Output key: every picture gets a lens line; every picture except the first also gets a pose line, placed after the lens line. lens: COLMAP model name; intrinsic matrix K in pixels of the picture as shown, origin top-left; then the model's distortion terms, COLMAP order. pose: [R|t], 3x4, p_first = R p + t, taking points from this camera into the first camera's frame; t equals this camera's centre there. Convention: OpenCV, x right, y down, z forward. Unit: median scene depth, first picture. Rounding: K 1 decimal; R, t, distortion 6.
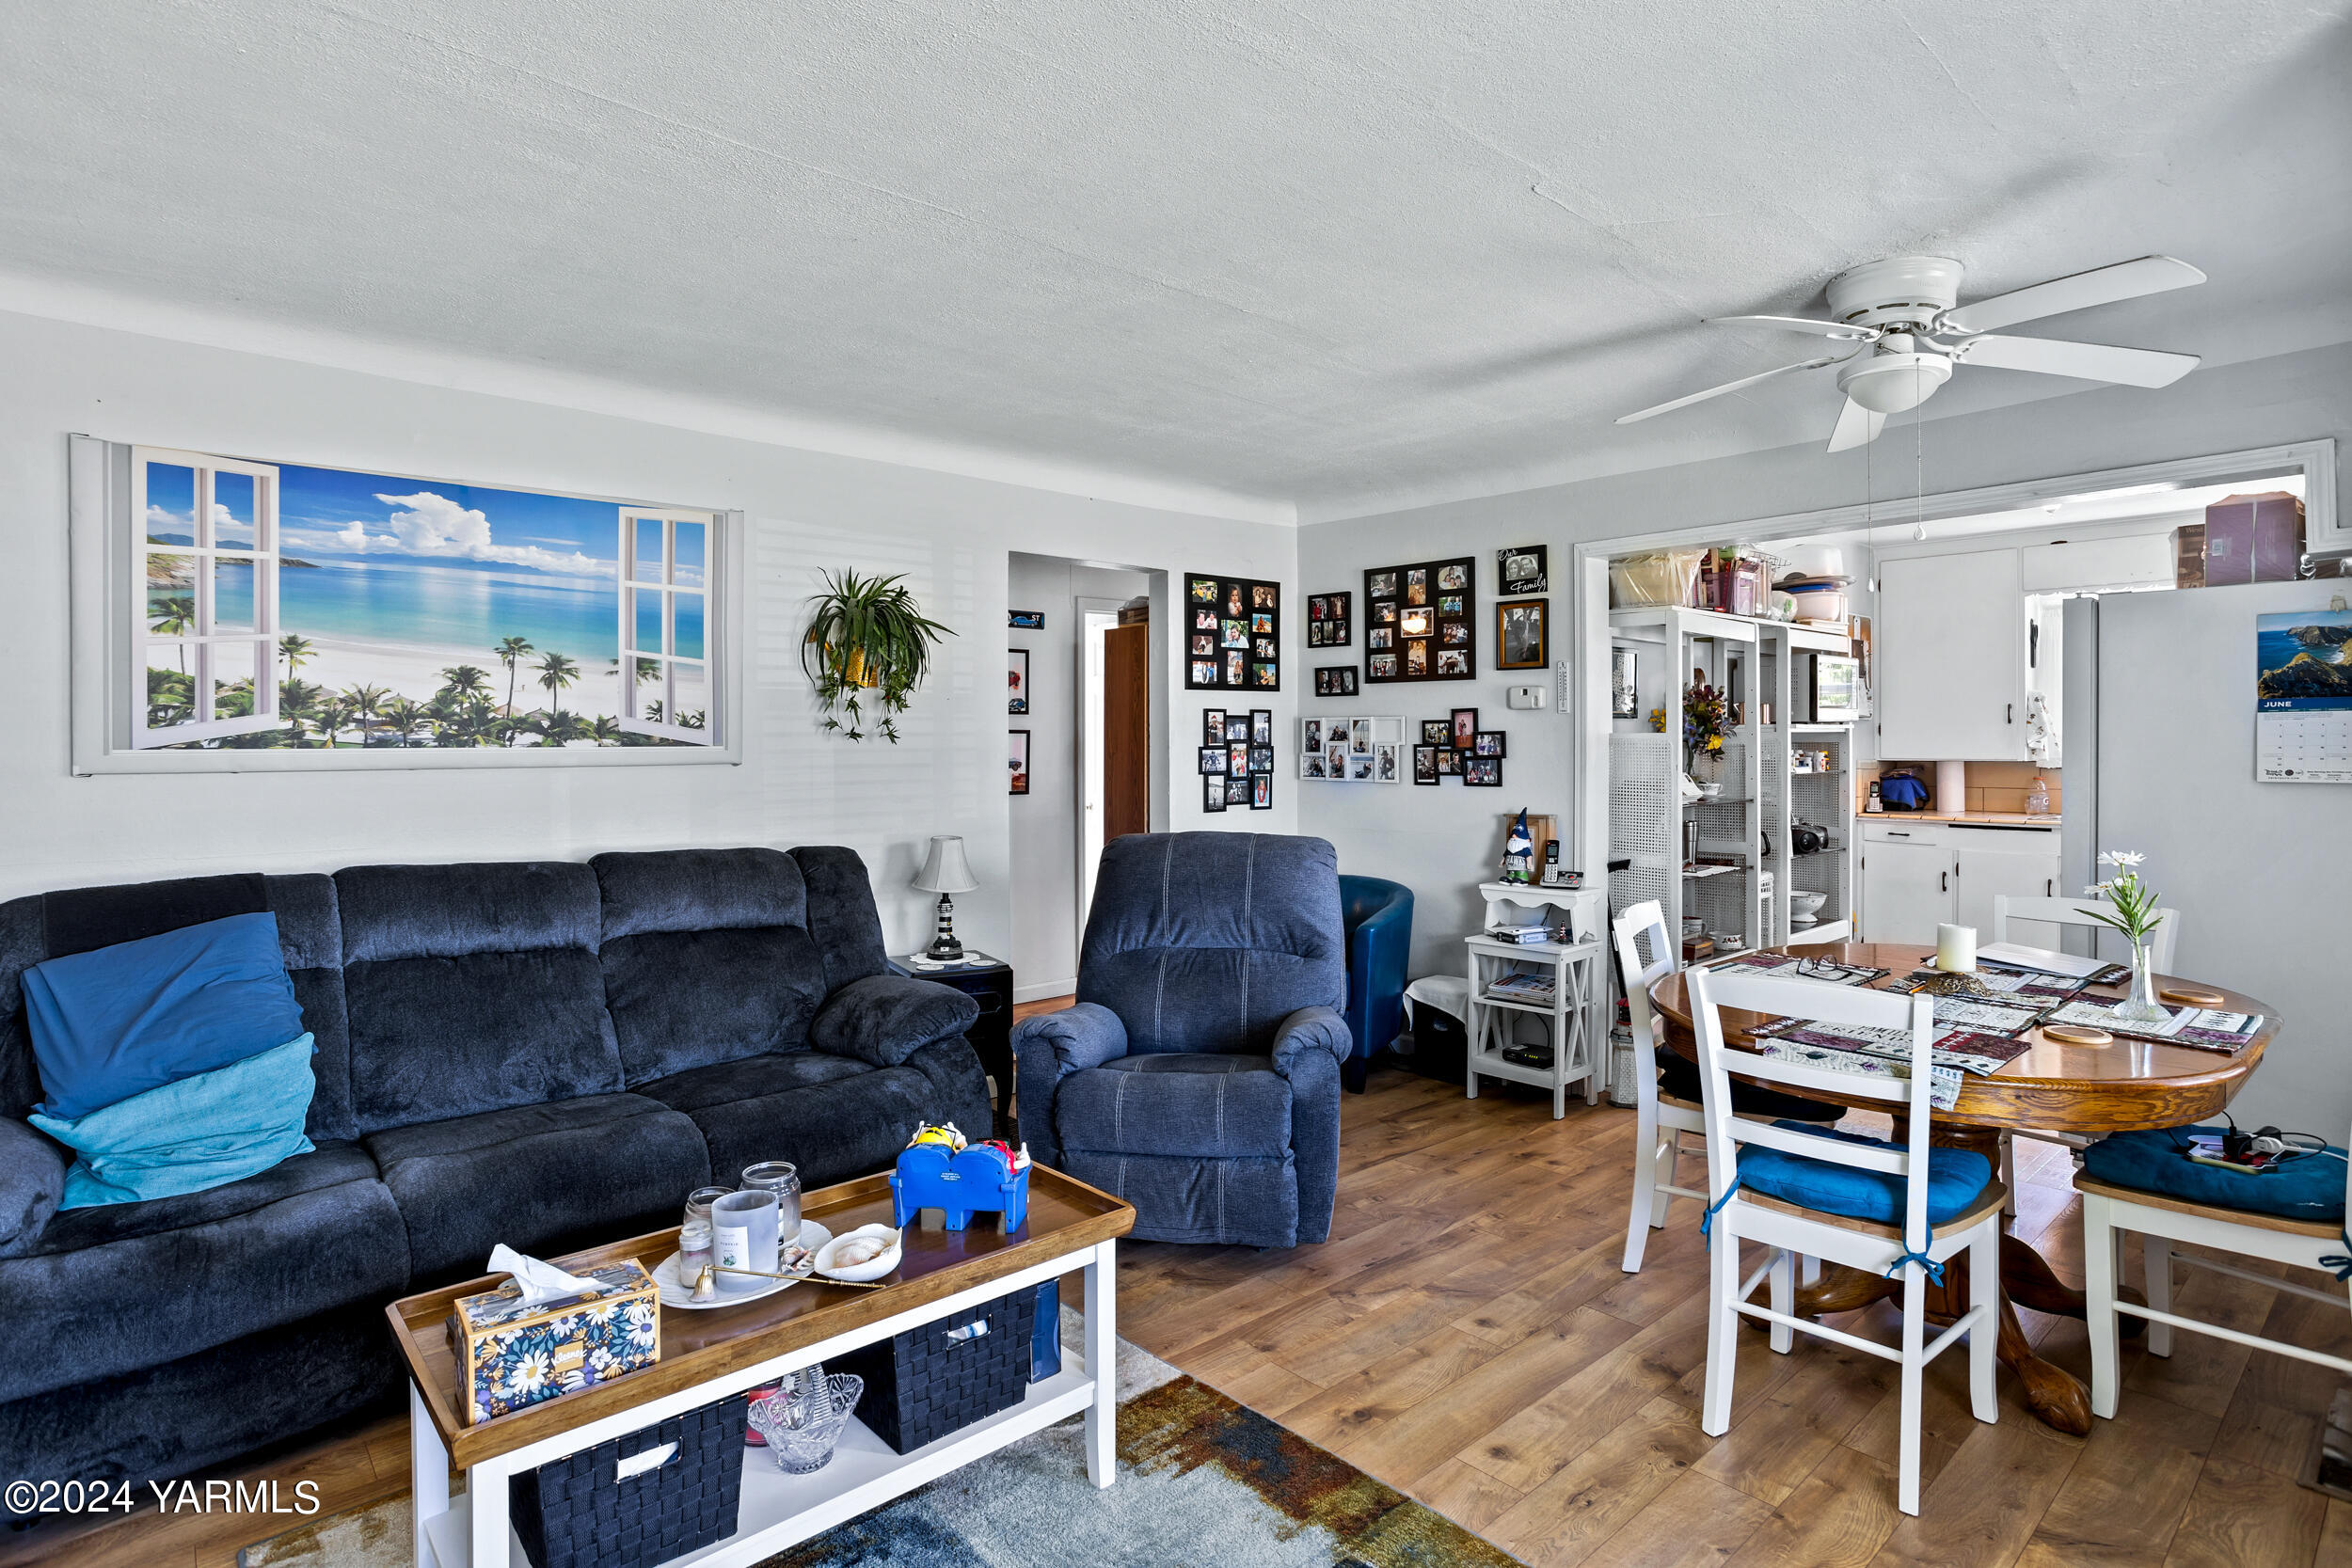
lens RADIAL K [[1216.5, 0, 1171.6], [0, 1216.5, 744.0], [0, 0, 1]] dist [-0.006102, 0.000966]
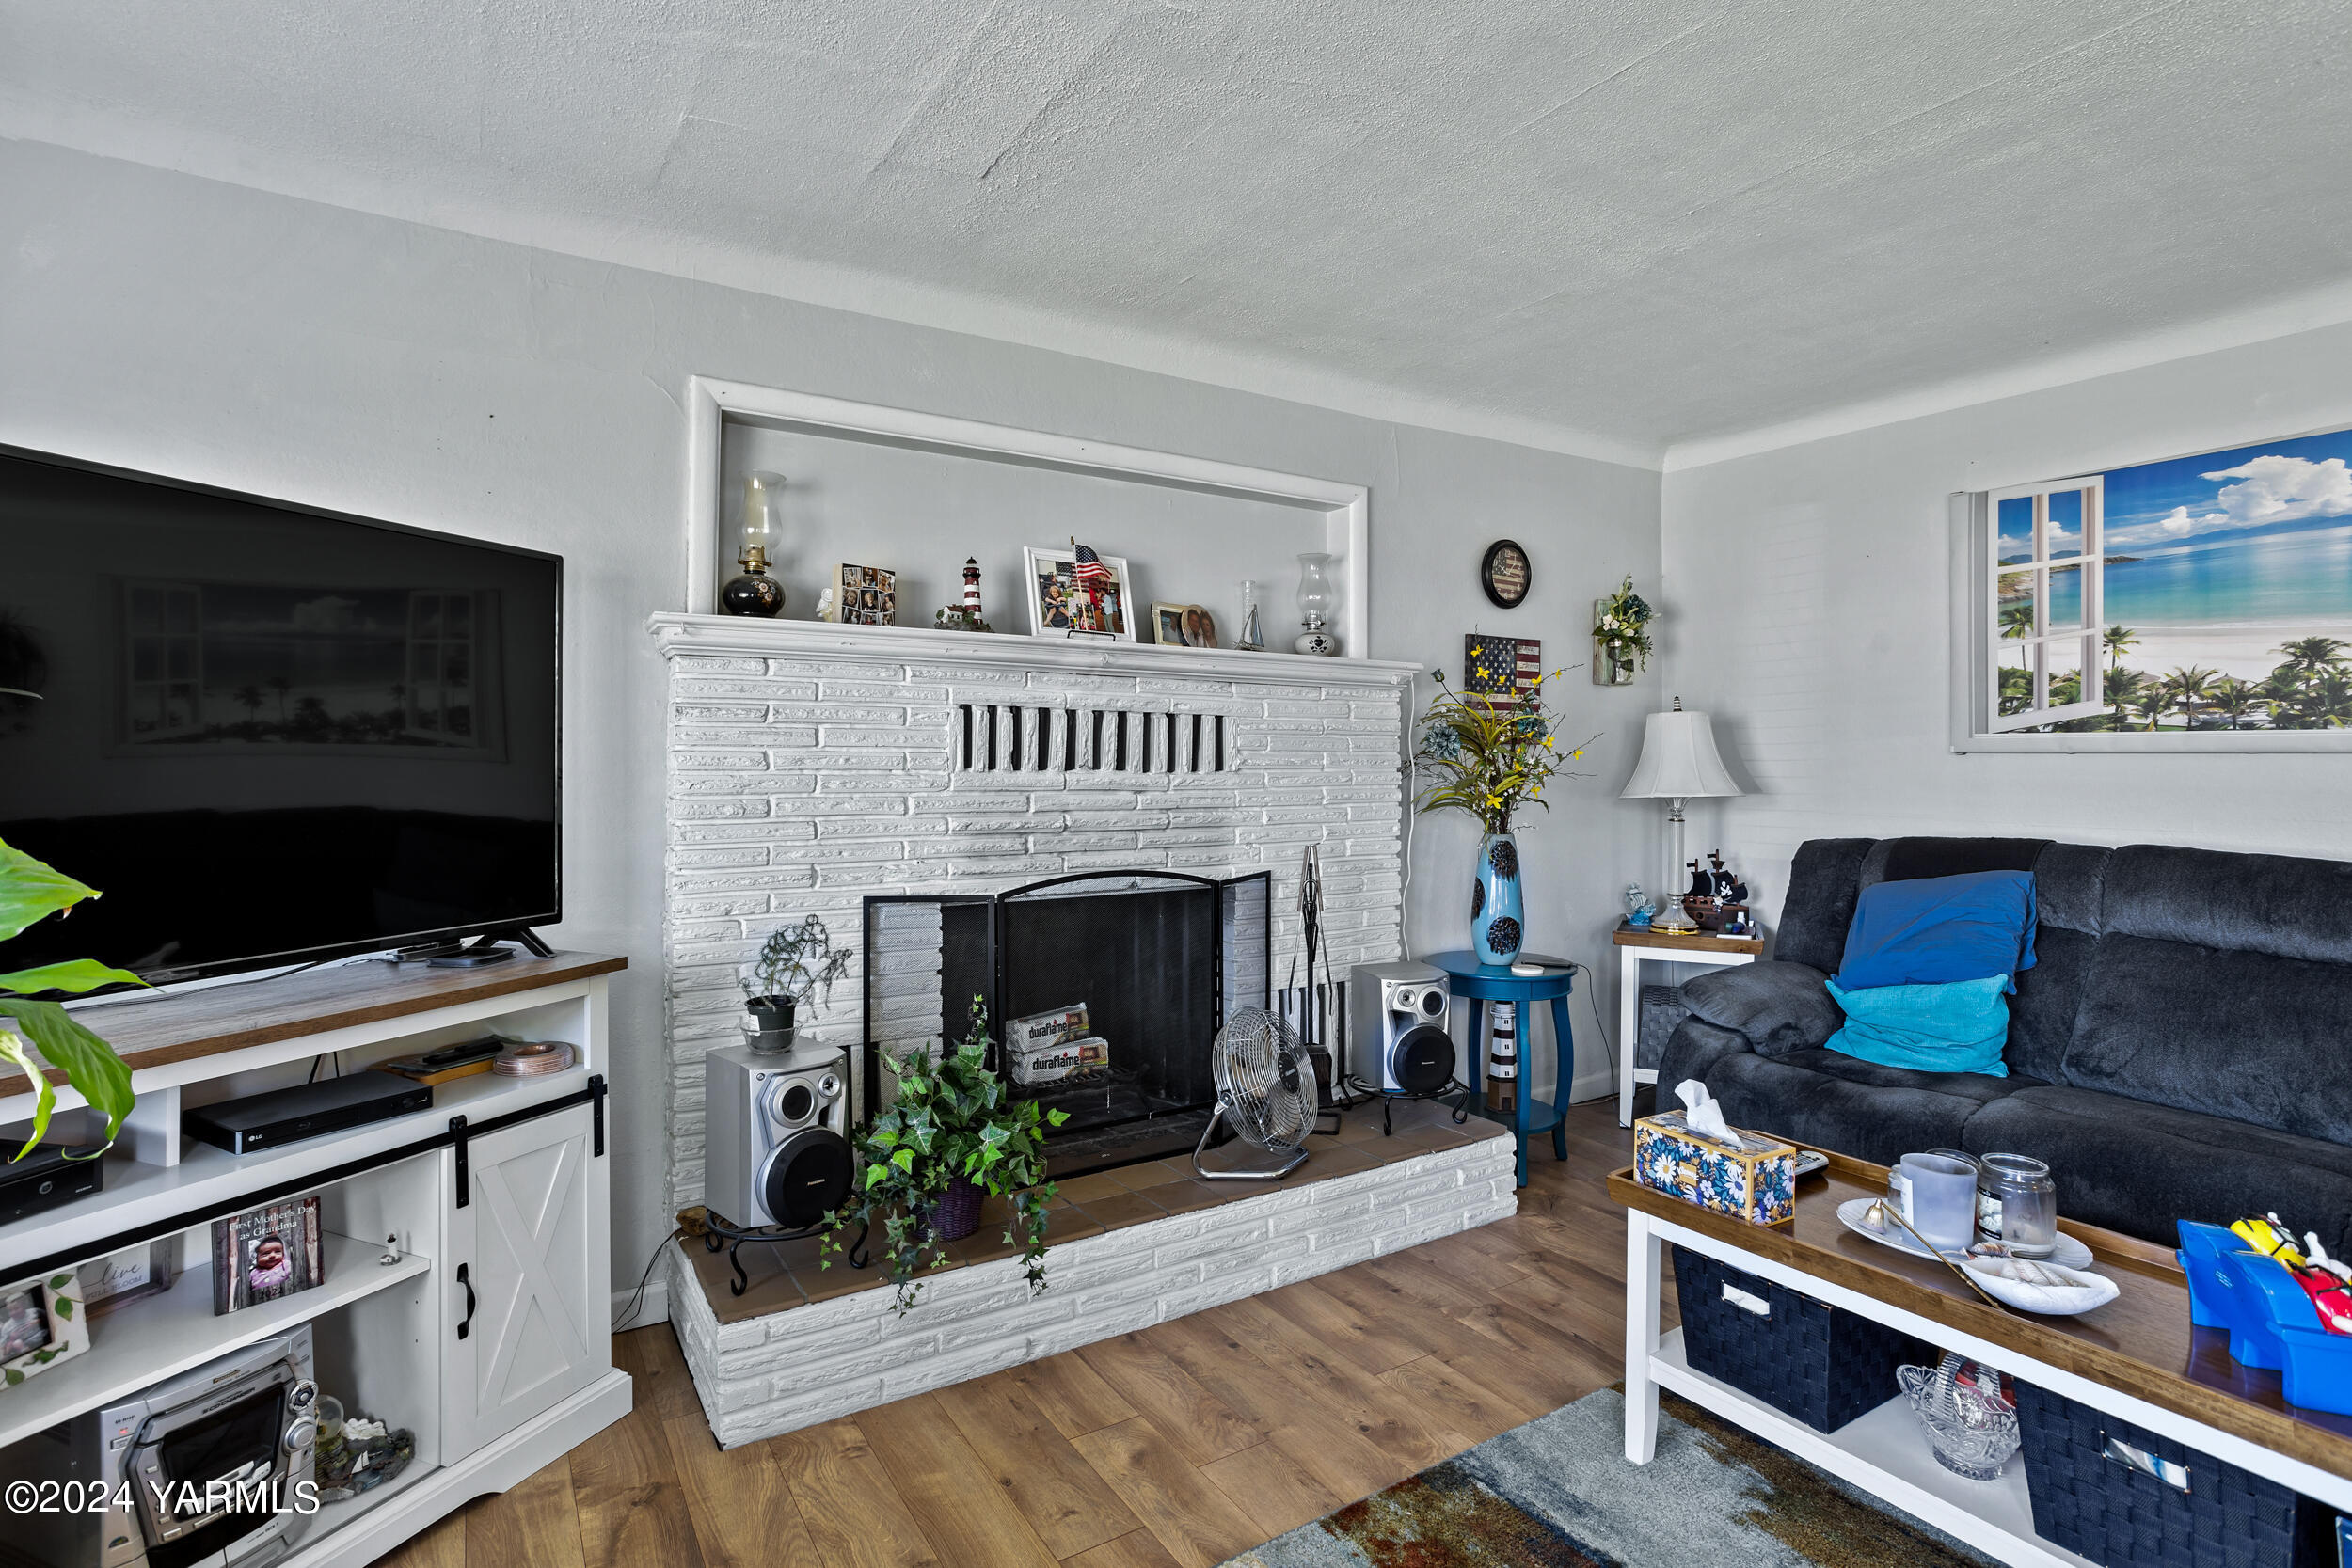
lens RADIAL K [[1178.9, 0, 1172.5], [0, 1178.9, 751.3], [0, 0, 1]] dist [0.001225, 0.003026]
pose [[-0.170053, -0.002292, -0.985432, 0.462087], [-0.006305, 0.999979, -0.001237, 0.028099], [0.985415, 0.006003, -0.170064, 0.356413]]
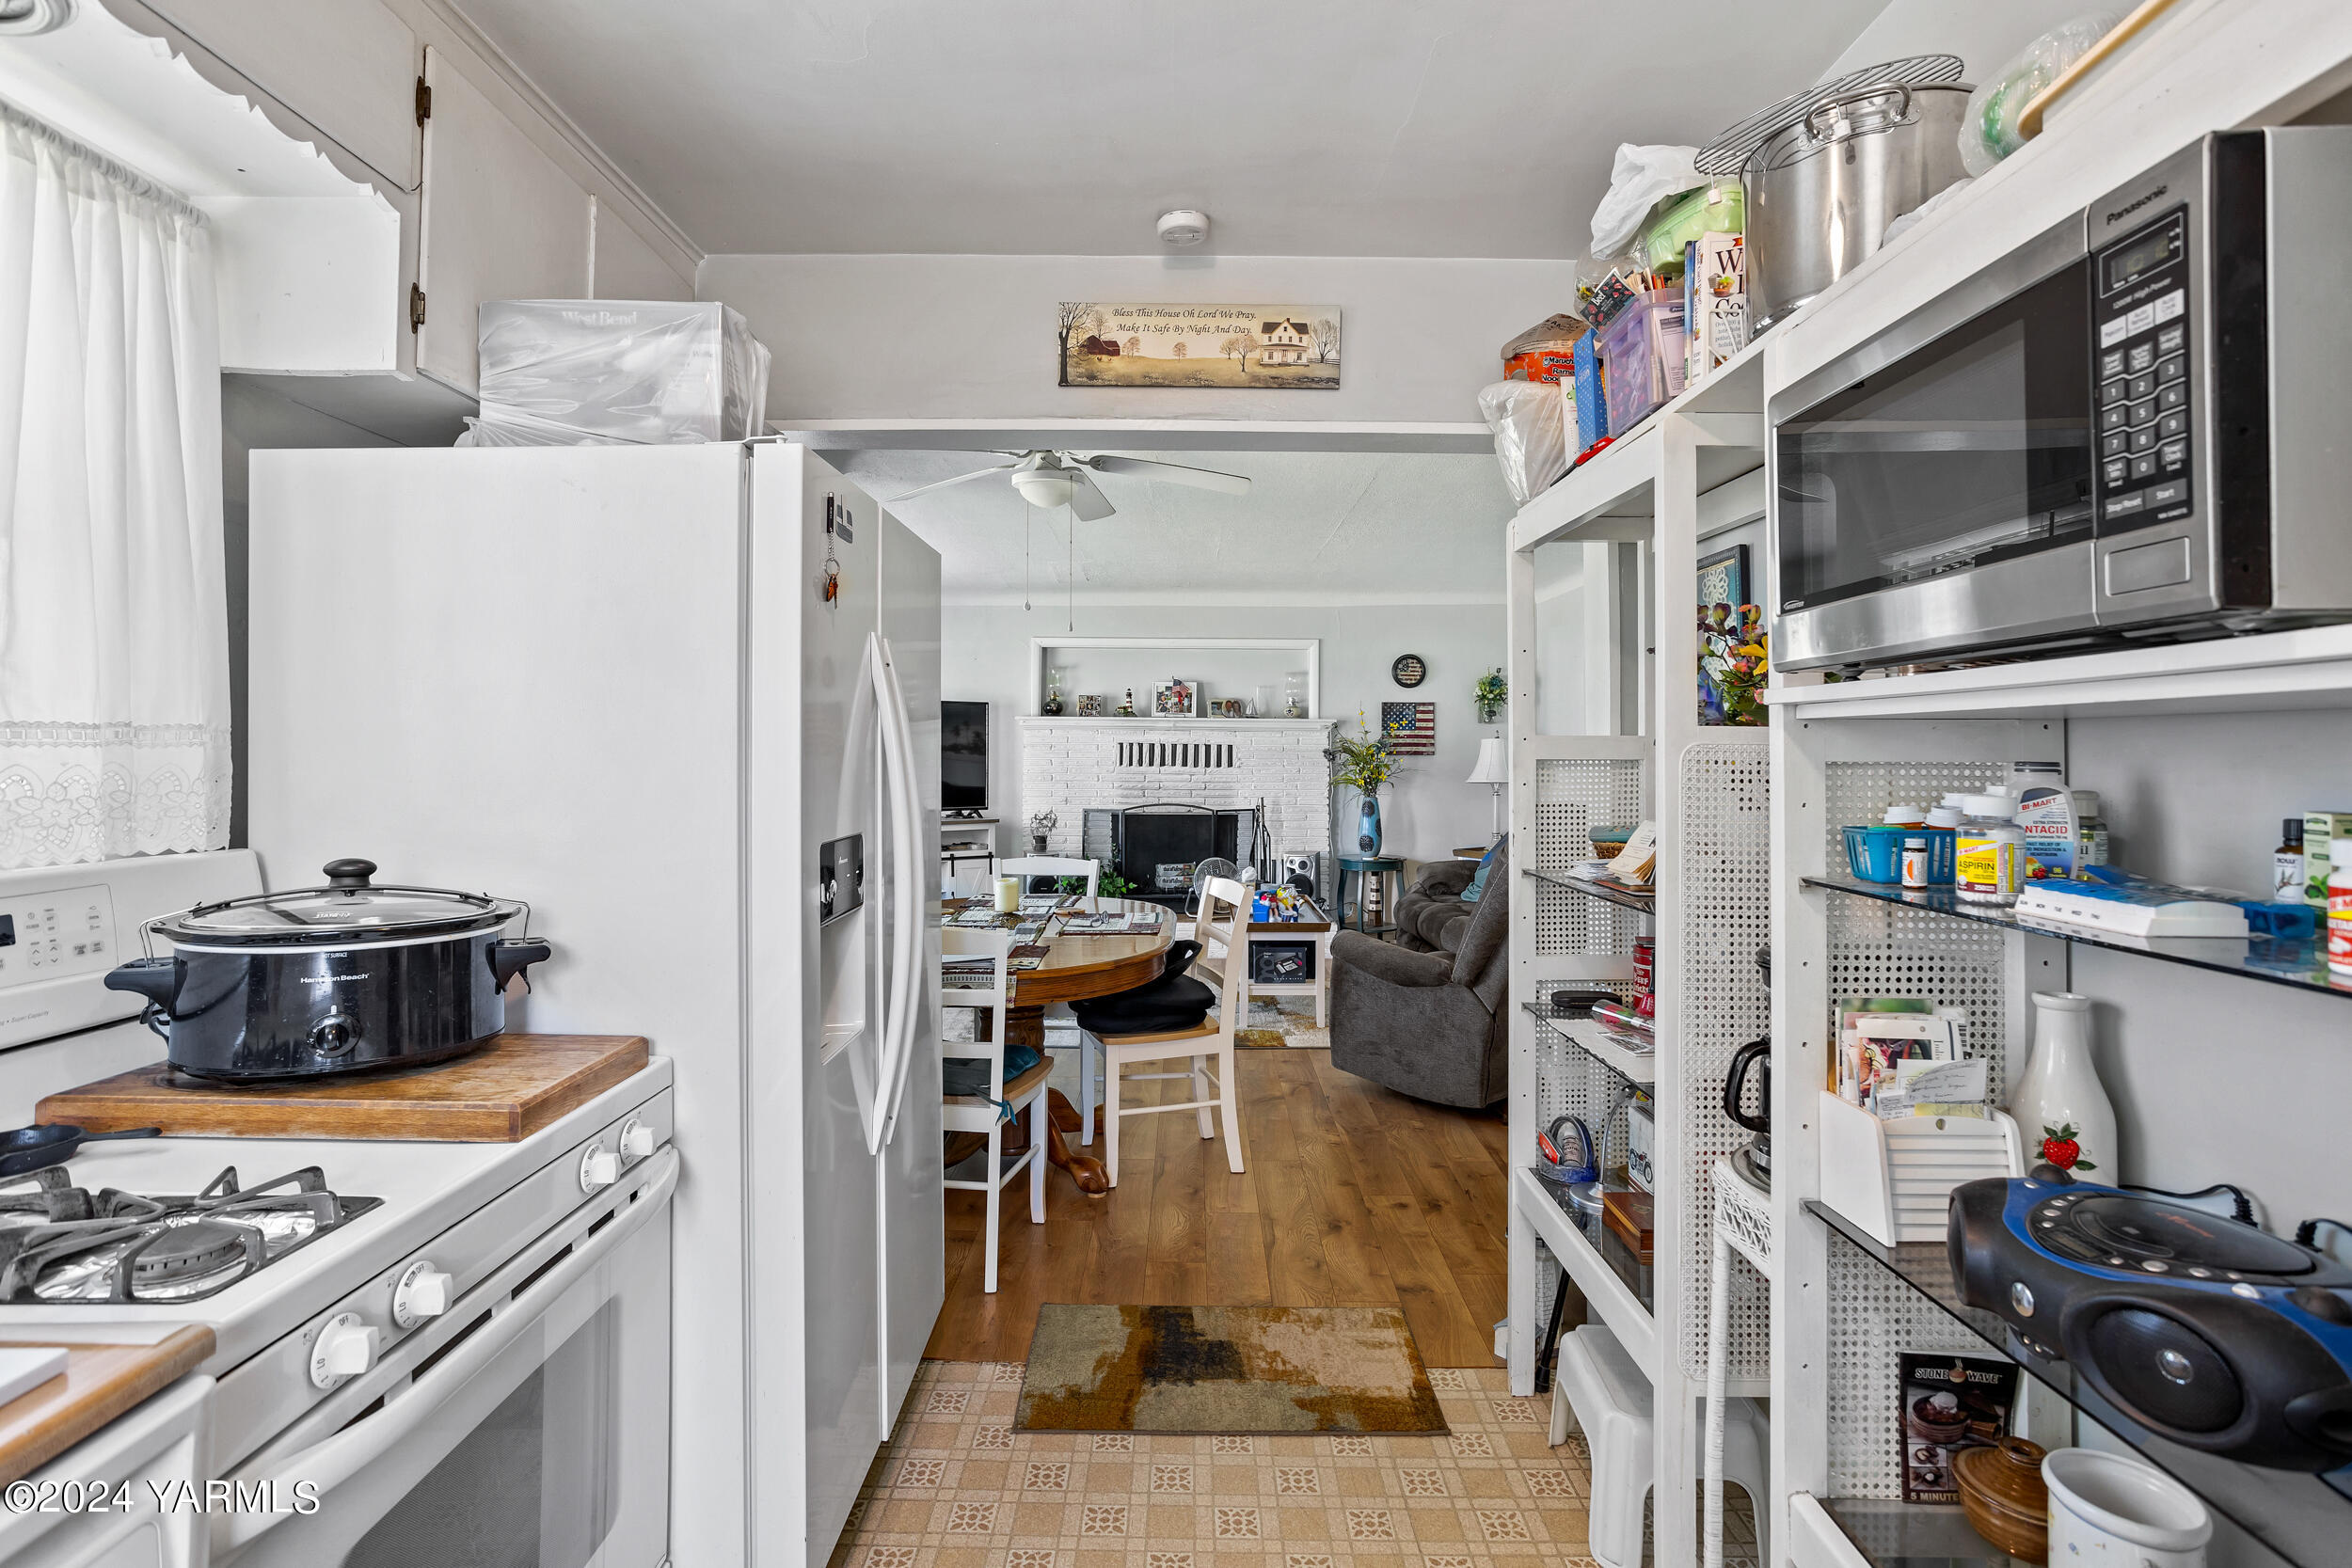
lens RADIAL K [[1178.9, 0, 1171.9], [0, 1178.9, 769.3], [0, 0, 1]] dist [0.001225, 0.003026]
pose [[-0.684702, 0.003422, -0.728815, 0.917893], [-0.003490, 0.999962, 0.007974, 0.028090], [0.728815, 0.008004, -0.684664, 1.116024]]
